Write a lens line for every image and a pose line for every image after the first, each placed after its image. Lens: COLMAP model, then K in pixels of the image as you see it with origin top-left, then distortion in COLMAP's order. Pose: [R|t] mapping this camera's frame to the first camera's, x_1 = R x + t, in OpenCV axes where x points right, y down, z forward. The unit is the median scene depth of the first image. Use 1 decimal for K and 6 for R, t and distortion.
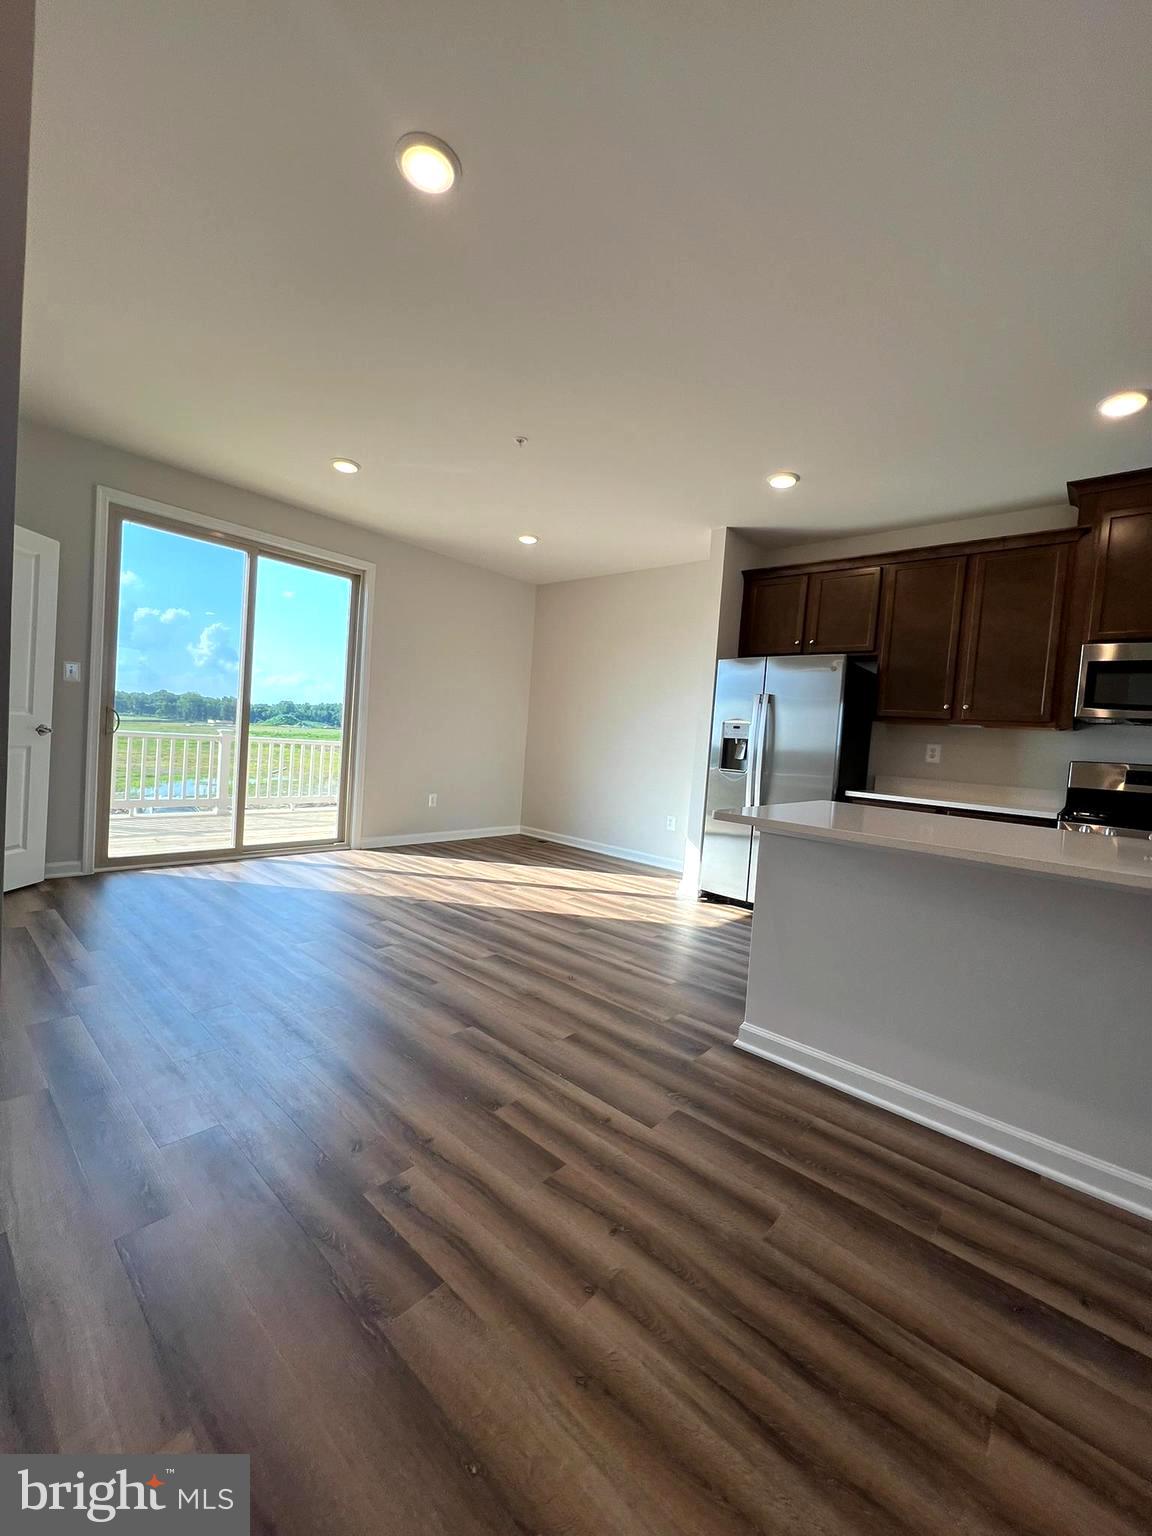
lens RADIAL K [[613.4, 0, 579.7], [0, 613.4, 762.9], [0, 0, 1]] dist [-0.003891, 0.000884]
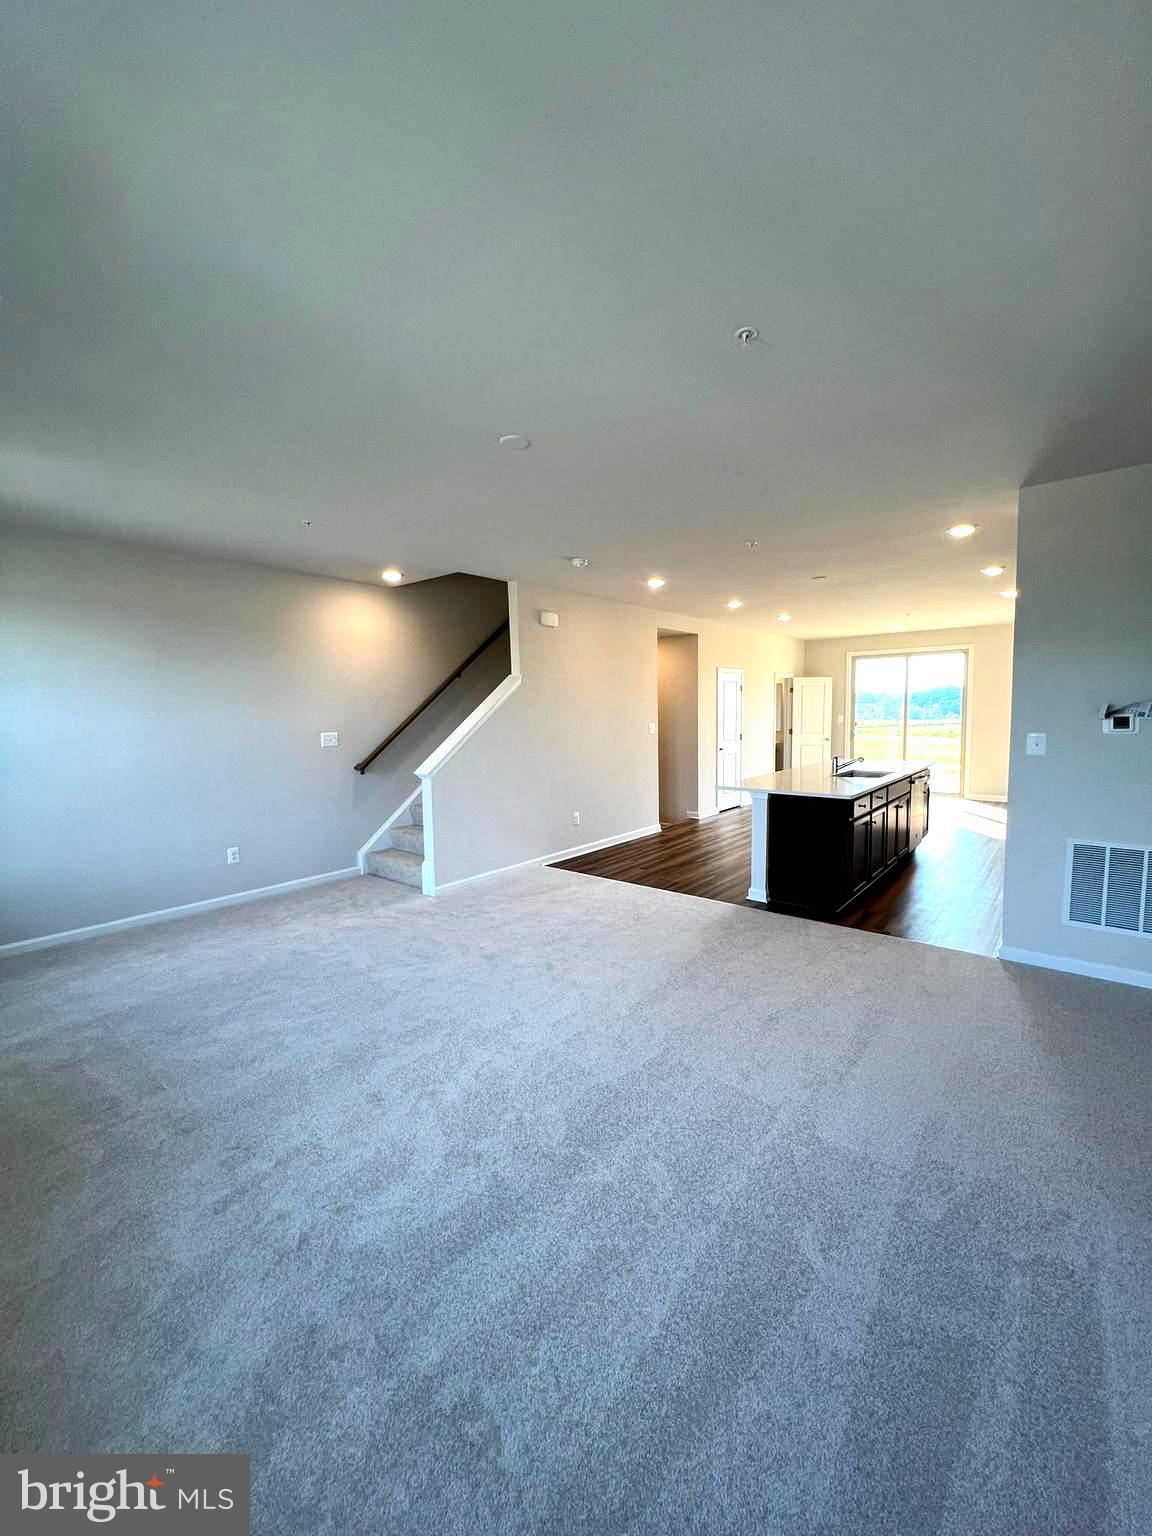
lens RADIAL K [[613.4, 0, 579.7], [0, 613.4, 762.9], [0, 0, 1]] dist [-0.003891, 0.000884]
pose [[0.033317, 0.009955, -0.999395, 2.562034], [-0.022954, 0.999694, 0.009192, 0.075216], [0.999181, 0.022633, 0.033535, -0.399067]]
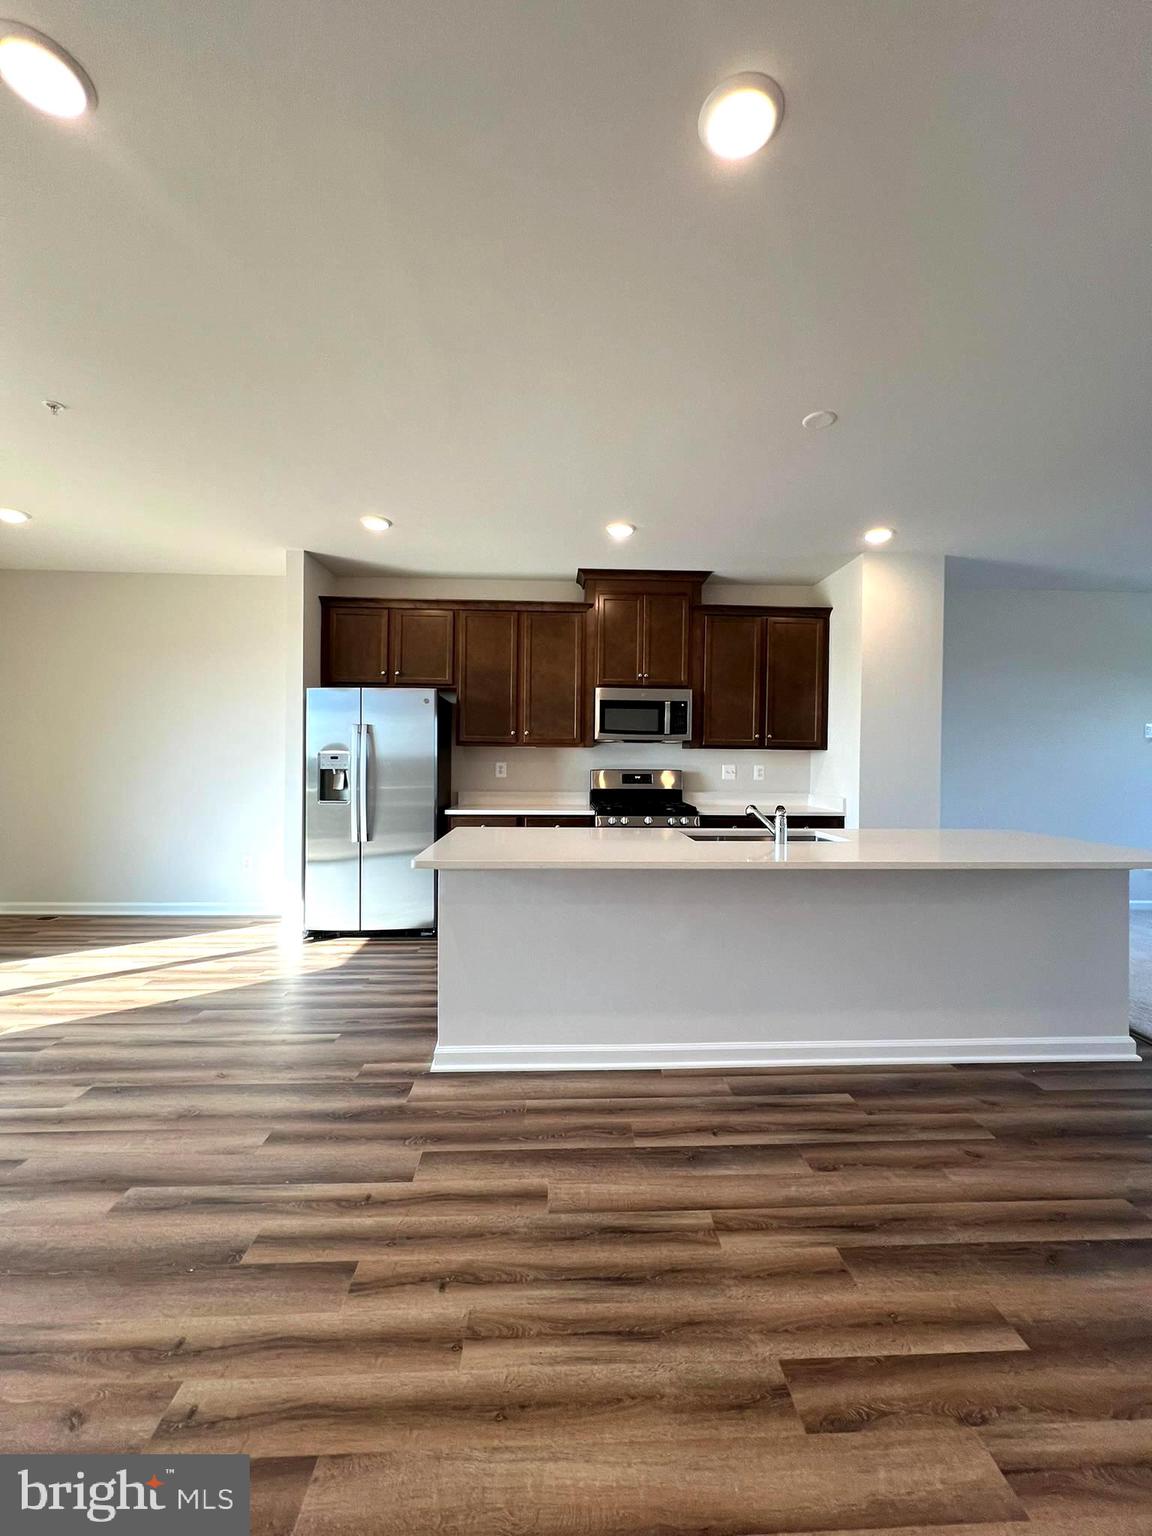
lens RADIAL K [[613.4, 0, 579.7], [0, 613.4, 762.9], [0, 0, 1]] dist [-0.003891, 0.000884]
pose [[0.718733, -0.069234, 0.691831, -0.226891], [0.072306, 0.997077, 0.024664, -0.072494], [-0.691517, 0.032297, 0.721638, 0.025873]]
